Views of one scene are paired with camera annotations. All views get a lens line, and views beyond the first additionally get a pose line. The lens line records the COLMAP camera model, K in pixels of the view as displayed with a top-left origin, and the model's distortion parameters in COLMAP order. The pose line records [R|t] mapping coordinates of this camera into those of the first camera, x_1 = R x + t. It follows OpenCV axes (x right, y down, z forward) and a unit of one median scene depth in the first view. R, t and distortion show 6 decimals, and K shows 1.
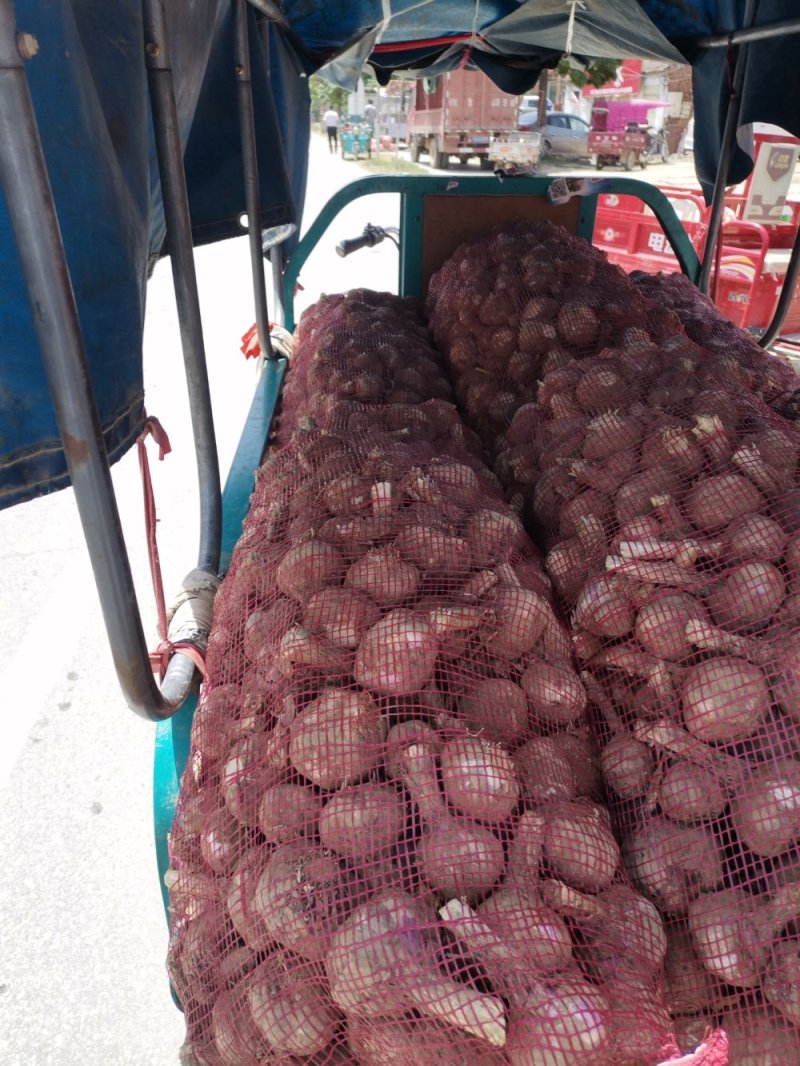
lens RADIAL K [[777.0, 0, 399.4], [0, 777.0, 460.1], [0, 0, 1]] dist [0.045549, -0.029247]
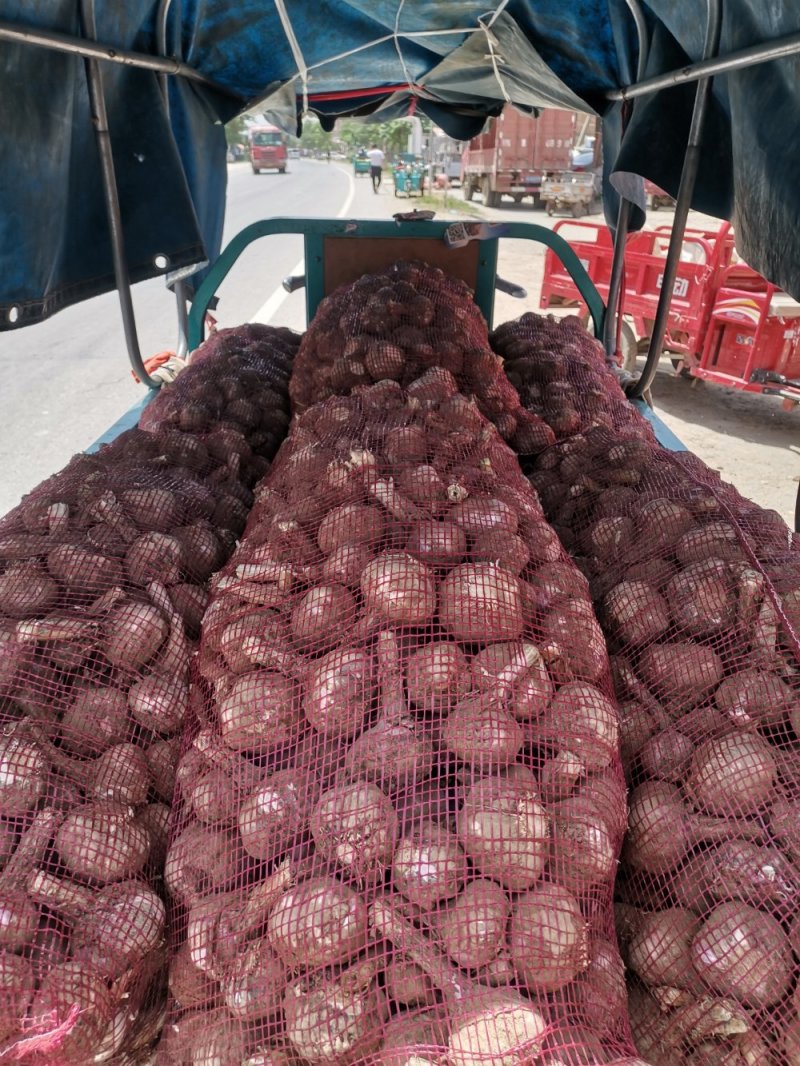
lens RADIAL K [[777.0, 0, 399.4], [0, 777.0, 460.1], [0, 0, 1]] dist [0.045549, -0.029247]
pose [[0.997983, 0.030907, -0.055443, 0.199142], [-0.033231, 0.998586, -0.041496, -0.000462], [0.054082, 0.043255, 0.997599, -0.022806]]
